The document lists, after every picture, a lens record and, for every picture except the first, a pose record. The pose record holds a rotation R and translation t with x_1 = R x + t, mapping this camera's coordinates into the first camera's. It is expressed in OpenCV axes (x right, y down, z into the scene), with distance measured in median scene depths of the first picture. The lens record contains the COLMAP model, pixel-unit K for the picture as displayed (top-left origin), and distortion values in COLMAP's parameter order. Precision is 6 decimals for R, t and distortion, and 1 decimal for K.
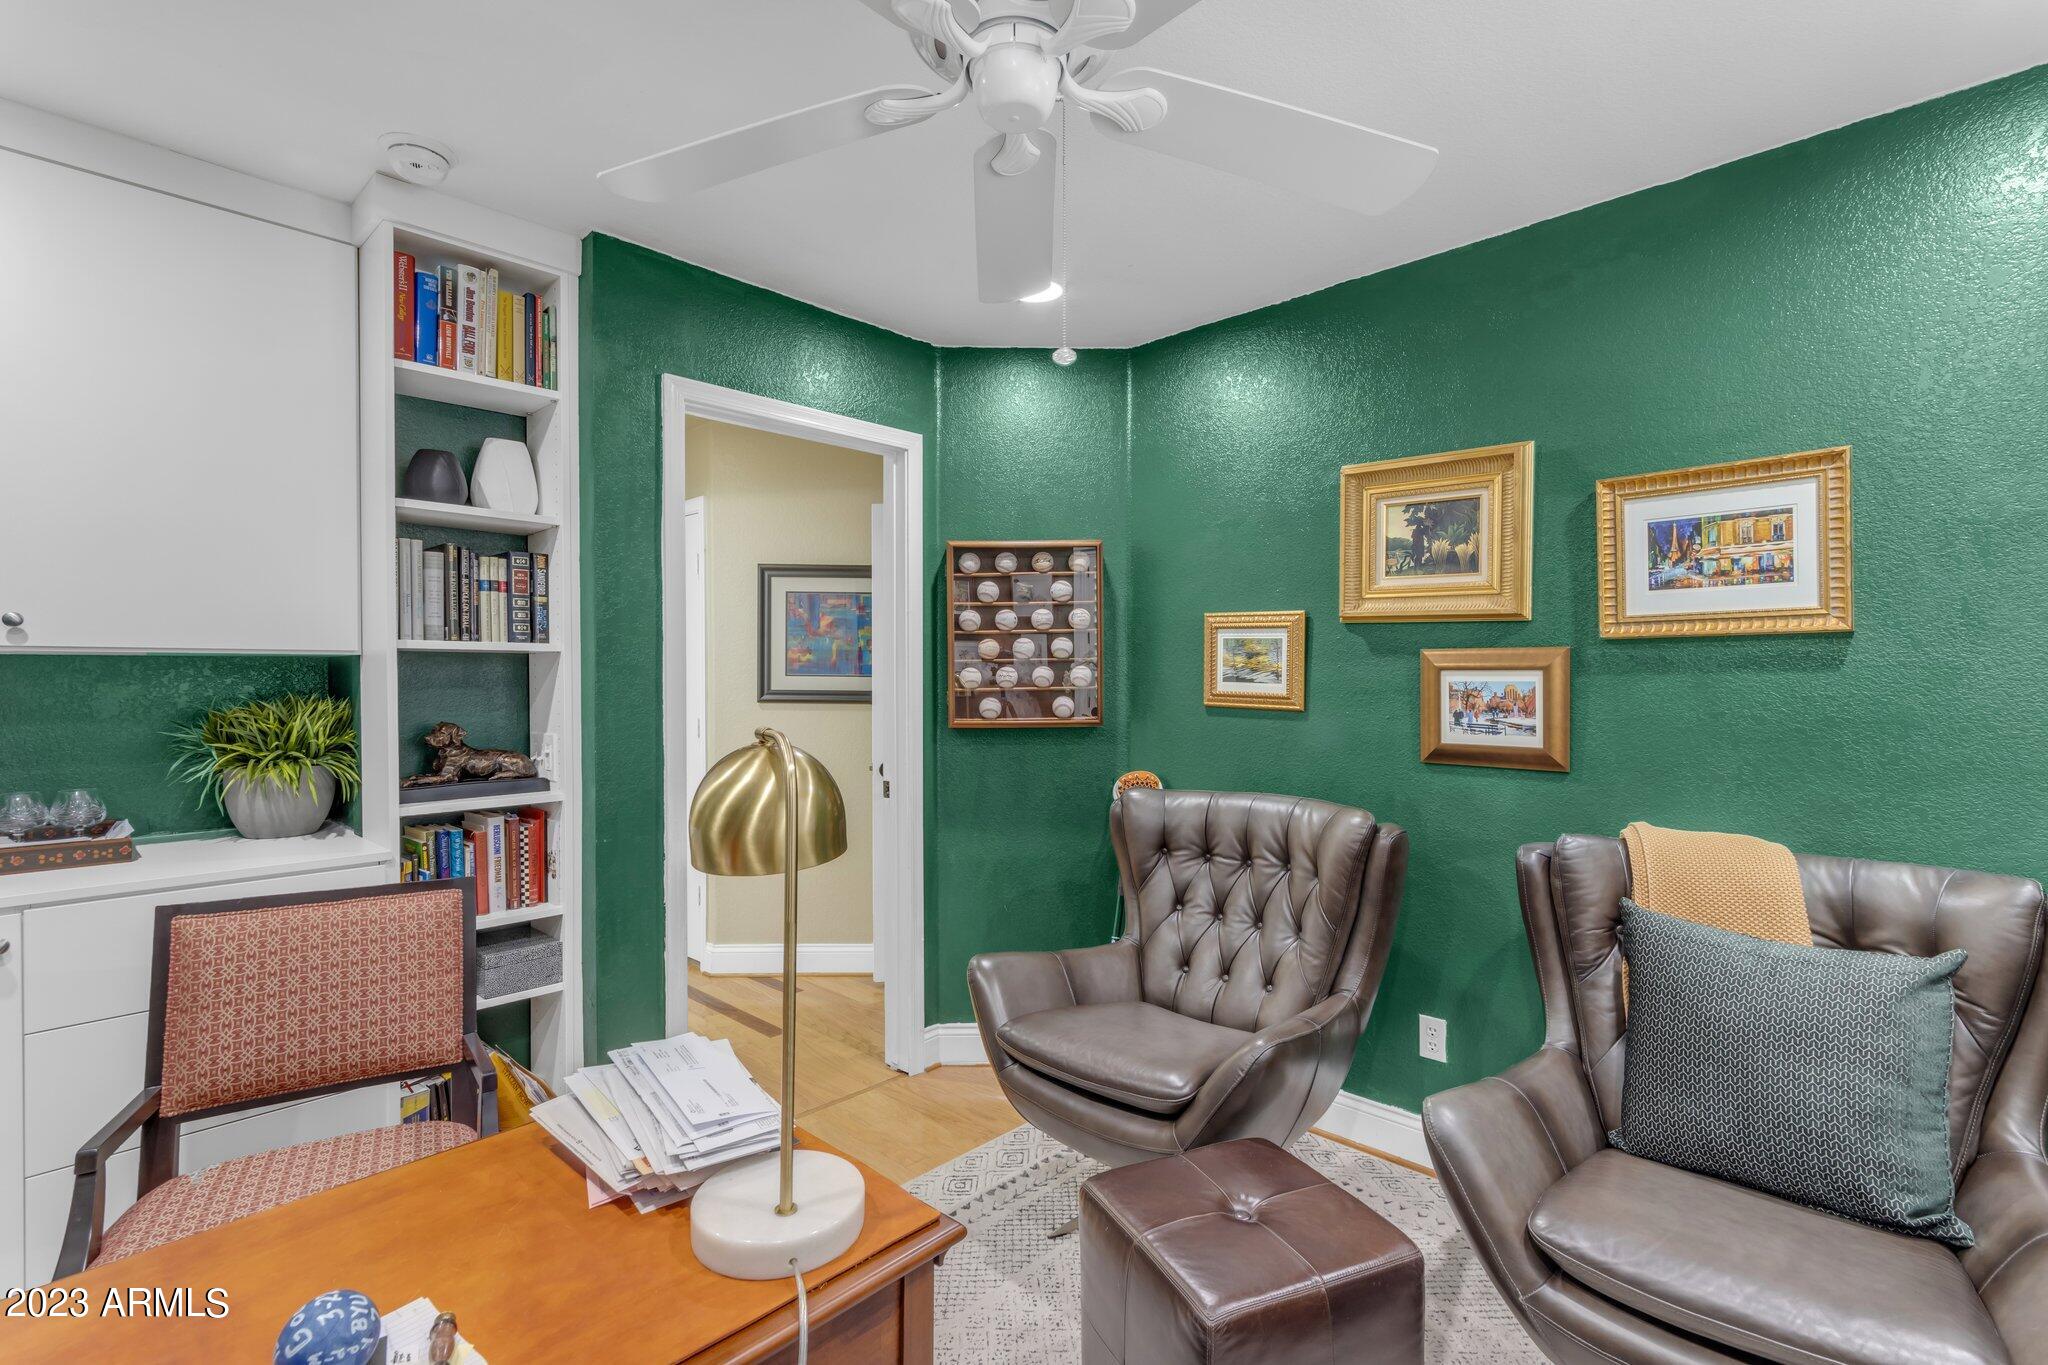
lens RADIAL K [[946.6, 0, 1022.1], [0, 946.6, 679.5], [0, 0, 1]] dist [0.001217, 0.000999]
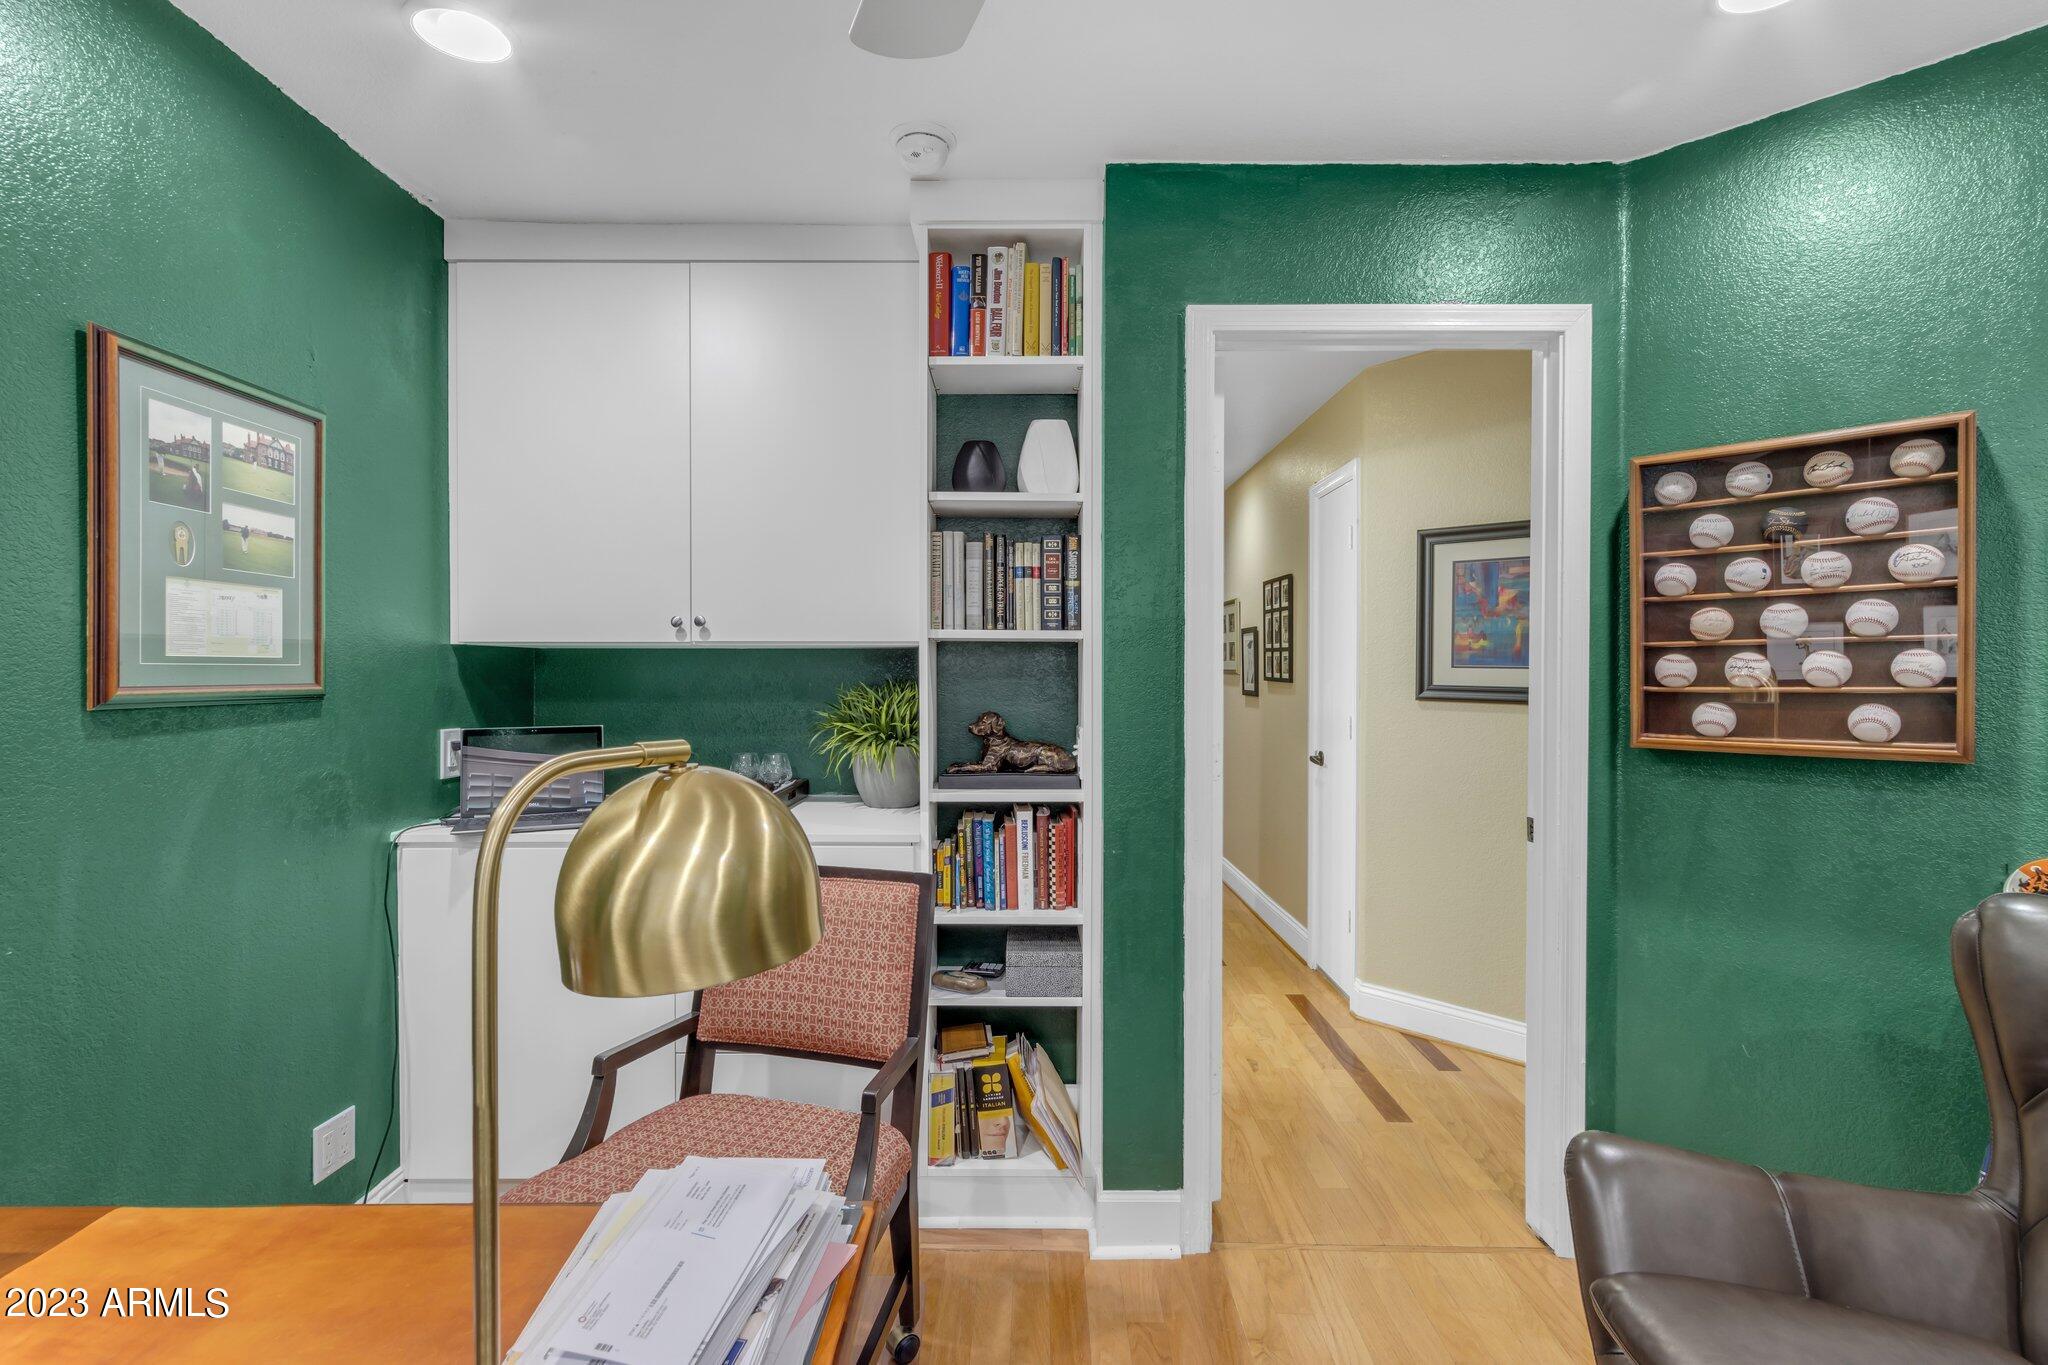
lens RADIAL K [[946.6, 0, 1018.1], [0, 946.6, 680.1], [0, 0, 1]] dist [0.001217, 0.000999]
pose [[0.680562, 0.012076, -0.732591, 0.141813], [-0.006757, 0.999925, 0.010206, 0.001356], [0.732659, -0.001995, 0.680593, 0.323589]]
